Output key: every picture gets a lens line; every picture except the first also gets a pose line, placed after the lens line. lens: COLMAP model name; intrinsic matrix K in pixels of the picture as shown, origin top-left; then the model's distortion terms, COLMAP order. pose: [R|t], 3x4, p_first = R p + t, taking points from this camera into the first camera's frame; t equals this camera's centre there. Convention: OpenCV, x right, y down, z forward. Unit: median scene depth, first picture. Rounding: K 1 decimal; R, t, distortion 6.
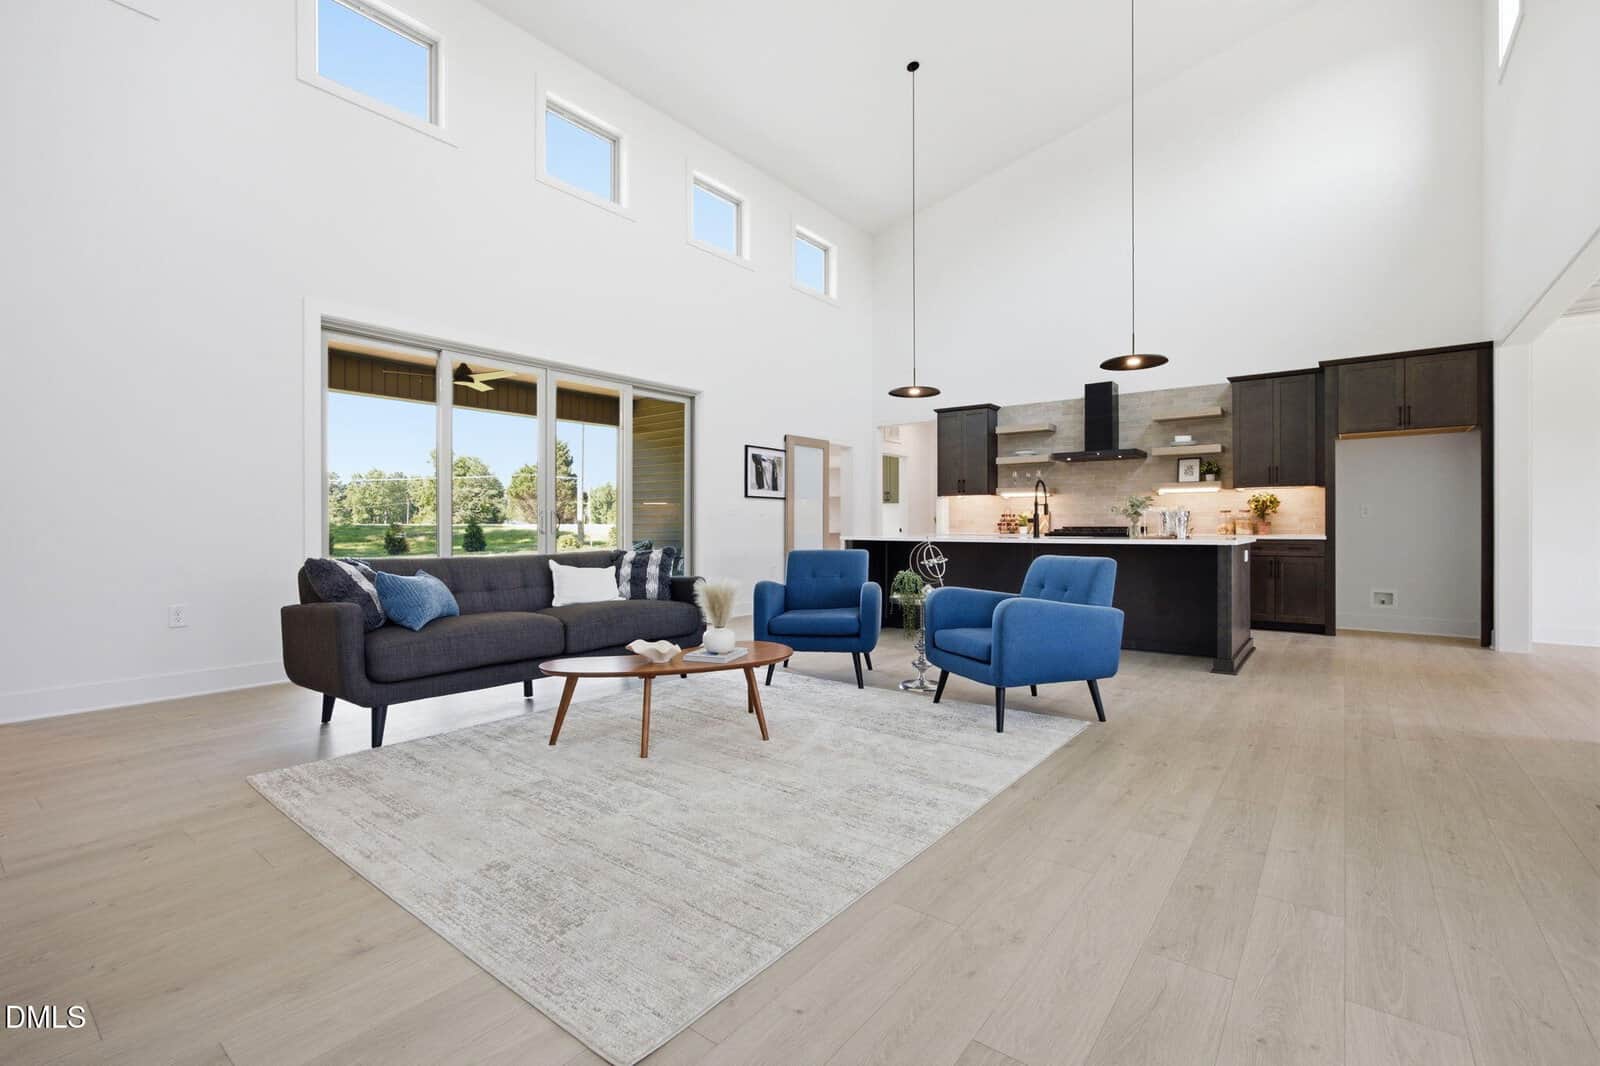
lens RADIAL K [[718.3, 0, 779.3], [0, 718.3, 536.5], [0, 0, 1]] dist [-0.017809, 0.000276]
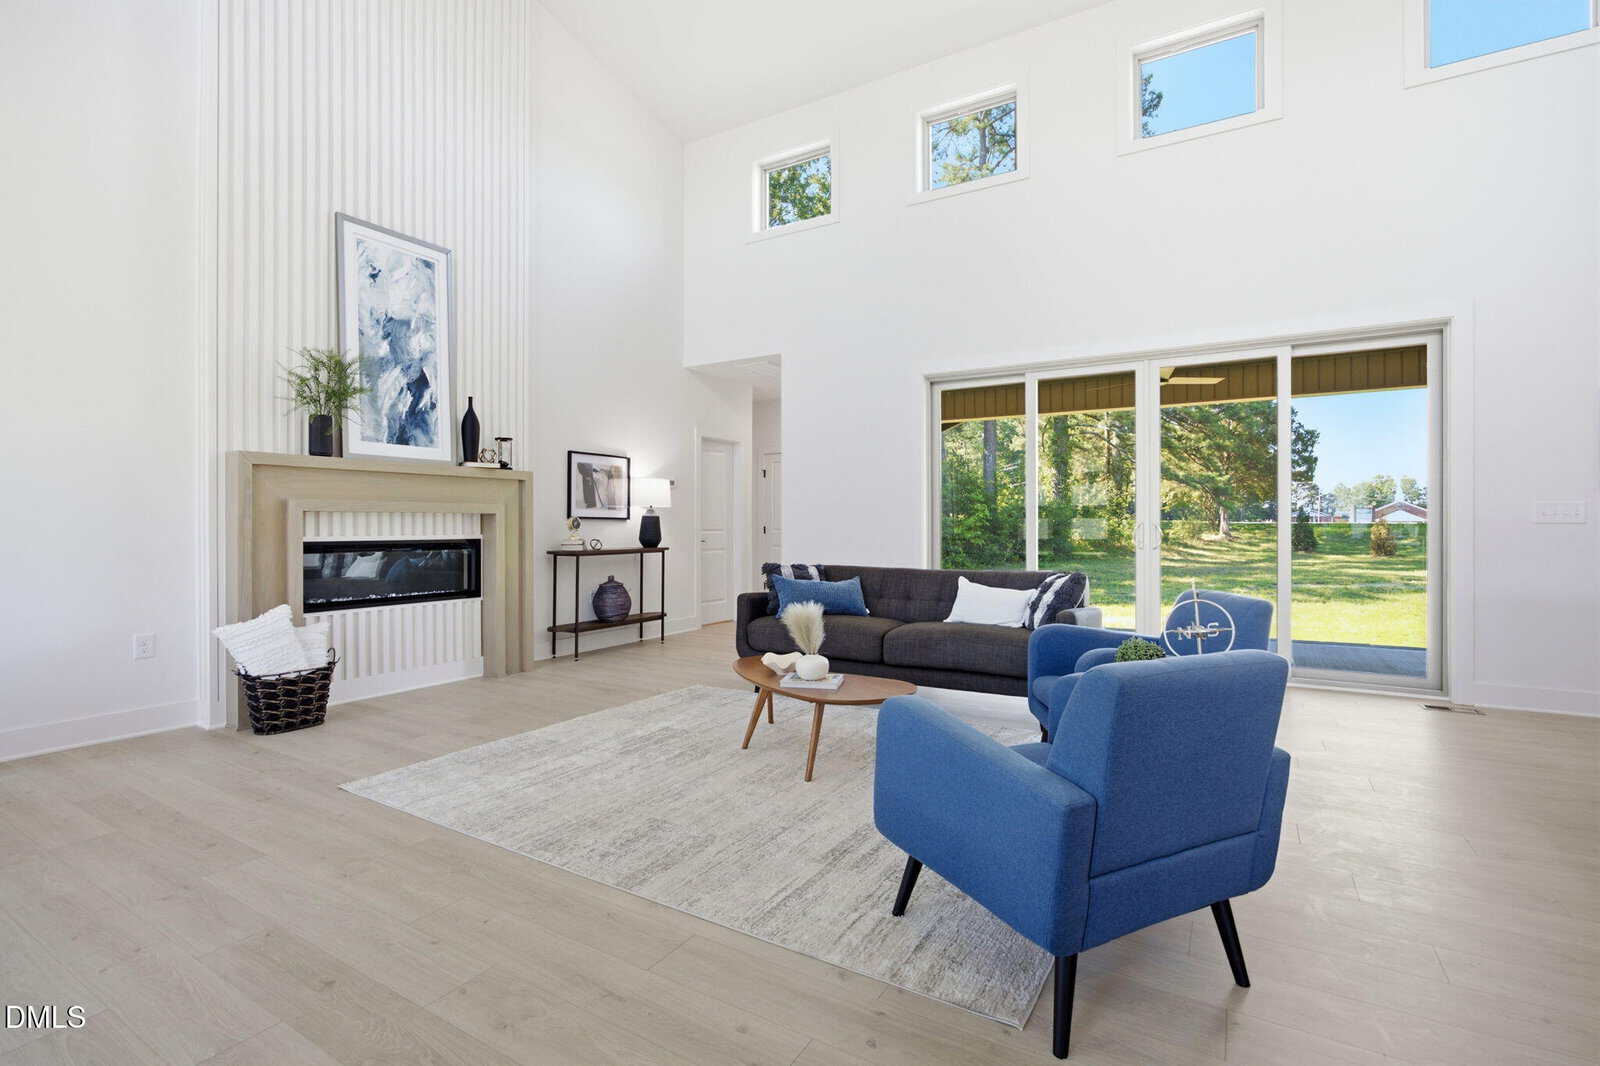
lens RADIAL K [[718.3, 0, 779.3], [0, 718.3, 536.5], [0, 0, 1]] dist [-0.017809, 0.000276]
pose [[0.129286, 0.011412, -0.991542, 0.615034], [-0.014257, 0.999852, 0.009648, -0.028719], [0.991505, 0.012889, 0.129429, 0.577699]]
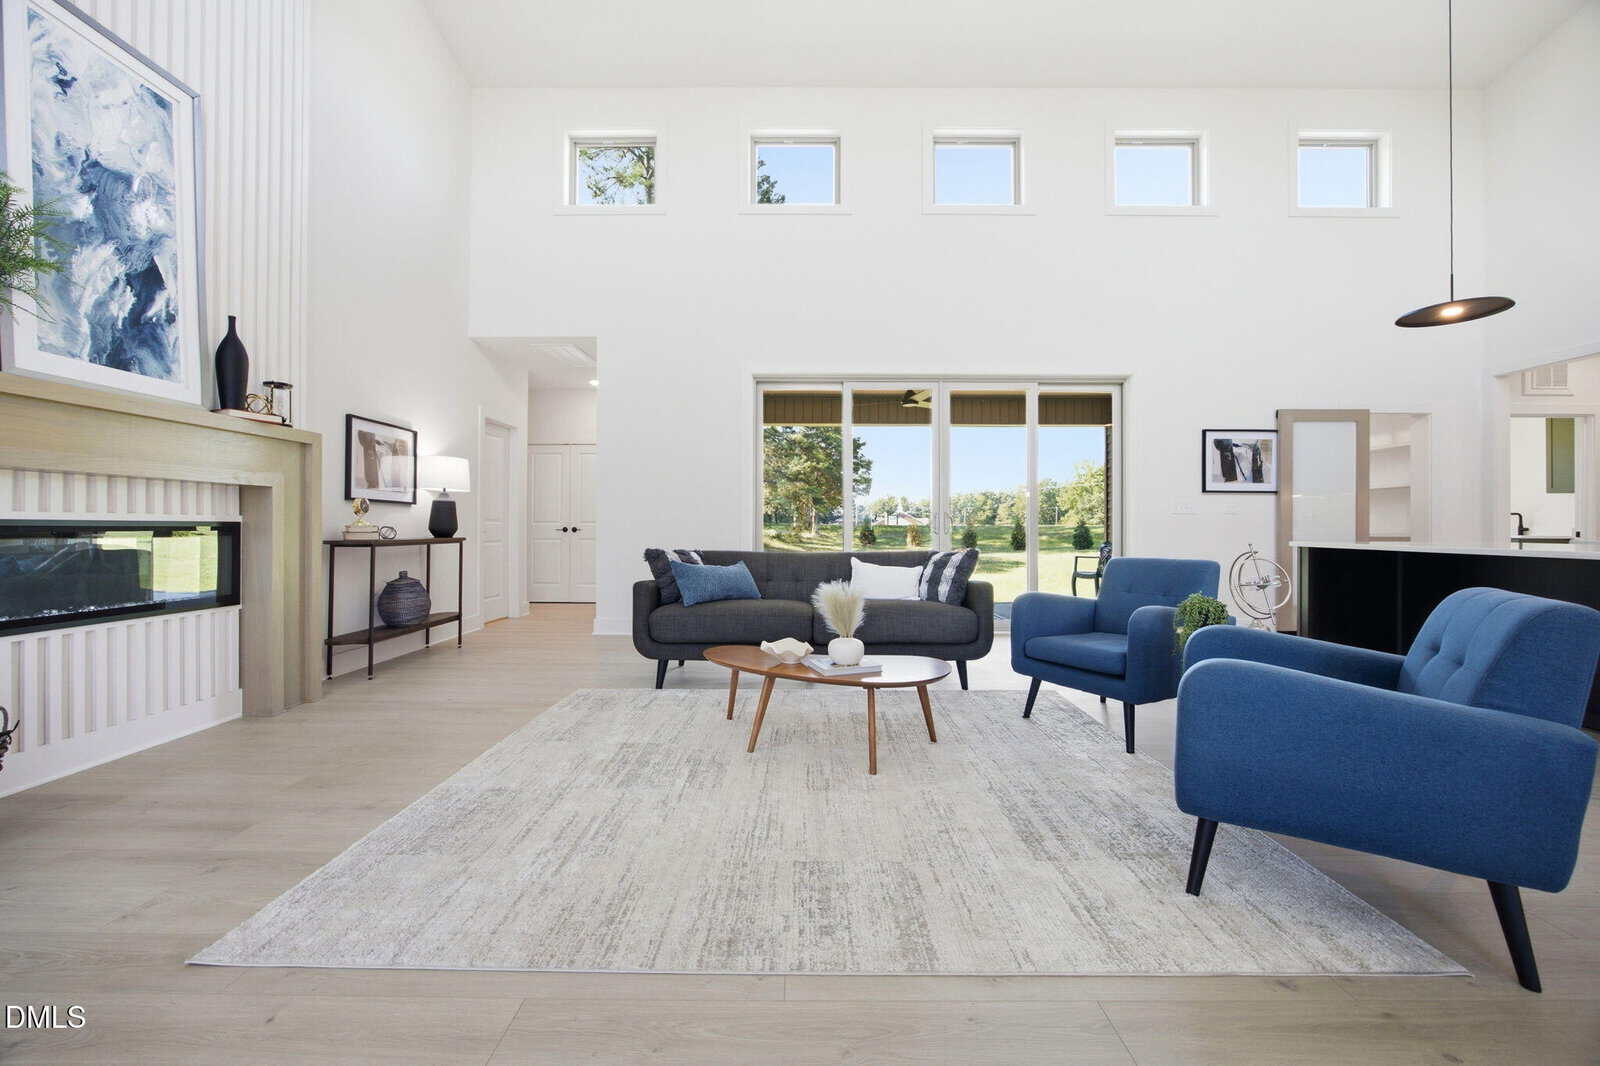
lens RADIAL K [[613.1, 0, 800.0], [0, 613.1, 533.0], [0, 0, 1]] dist [-0.017402, 0.003293]
pose [[0.618940, 0.006250, -0.785414, 0.344969], [-0.013016, 0.999913, -0.002300, -0.001325], [0.785331, 0.011646, 0.618967, 0.327118]]
